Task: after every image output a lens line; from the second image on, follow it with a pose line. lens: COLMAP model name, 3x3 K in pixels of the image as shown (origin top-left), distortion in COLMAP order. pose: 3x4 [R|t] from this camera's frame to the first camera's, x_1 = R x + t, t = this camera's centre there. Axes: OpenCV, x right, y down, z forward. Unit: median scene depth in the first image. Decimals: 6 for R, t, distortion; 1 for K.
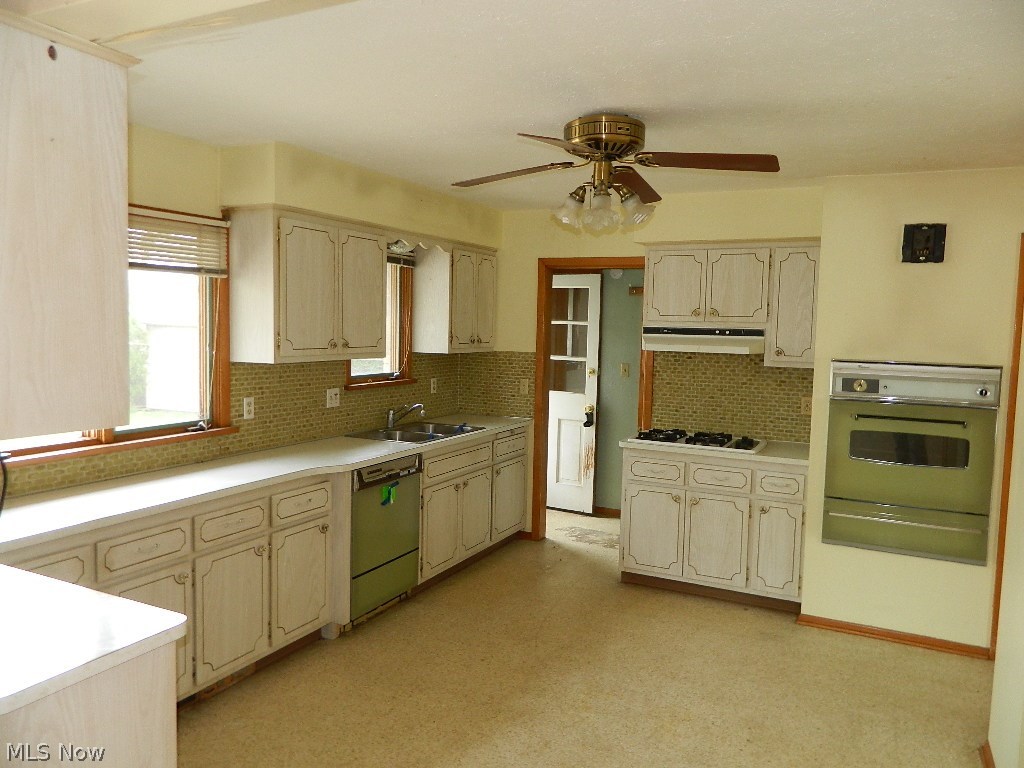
lens RADIAL K [[760.4, 0, 513.6], [0, 760.4, 381.0], [0, 0, 1]] dist [0.002858, -0.005973]
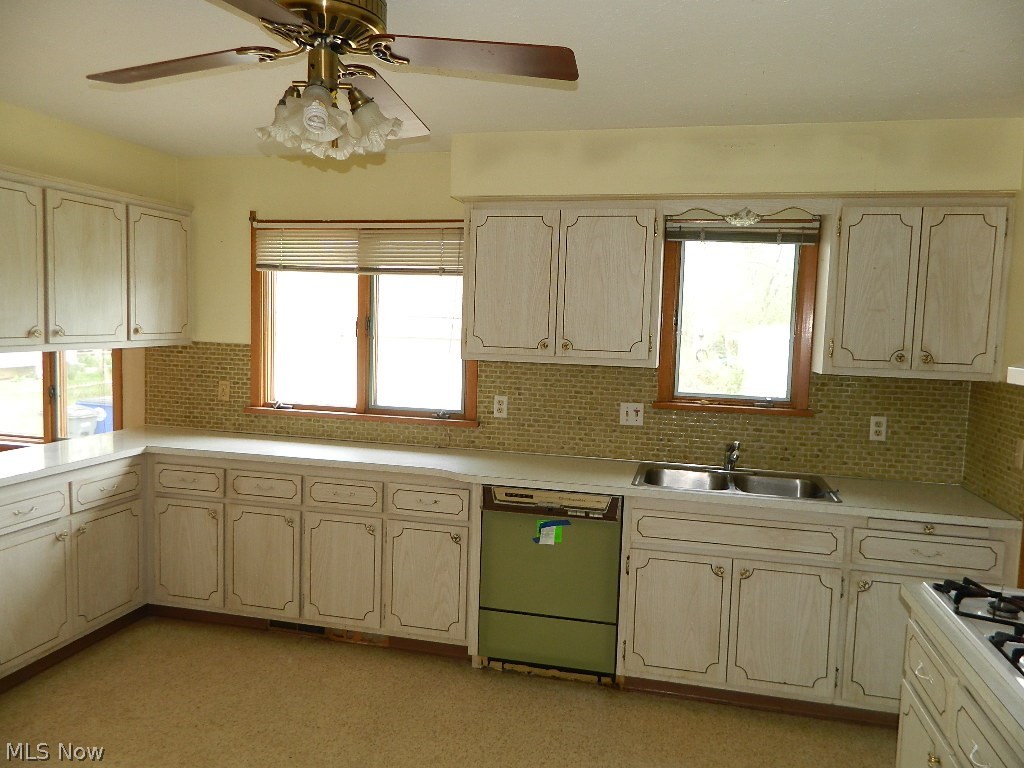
lens RADIAL K [[760.4, 0, 510.2], [0, 760.4, 384.0], [0, 0, 1]] dist [0.002858, -0.005973]
pose [[0.218872, 0.064078, -0.973647, 0.622467], [-0.102044, 0.993873, 0.042469, -0.037312], [0.970403, 0.090060, 0.224069, 0.798435]]
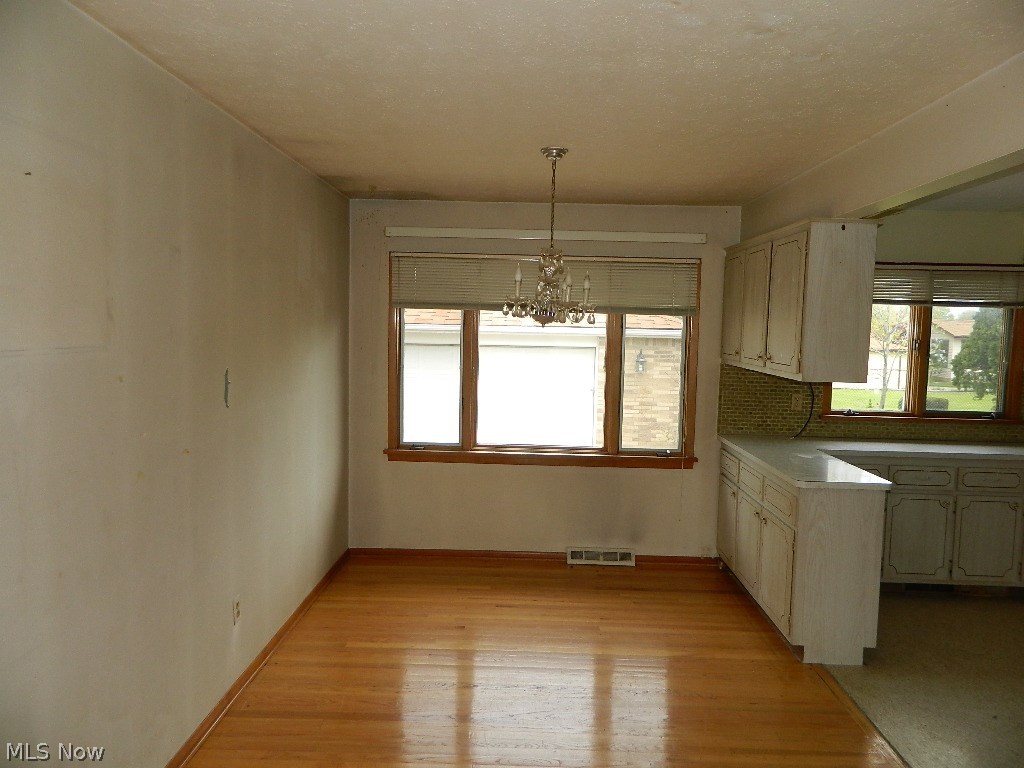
lens RADIAL K [[760.4, 0, 516.1], [0, 760.4, 382.0], [0, 0, 1]] dist [0.002858, -0.005973]
pose [[0.430402, 0.056469, -0.900869, 0.434871], [-0.084474, 0.996181, 0.022085, 0.038284], [0.898676, 0.066594, 0.433529, -0.364020]]
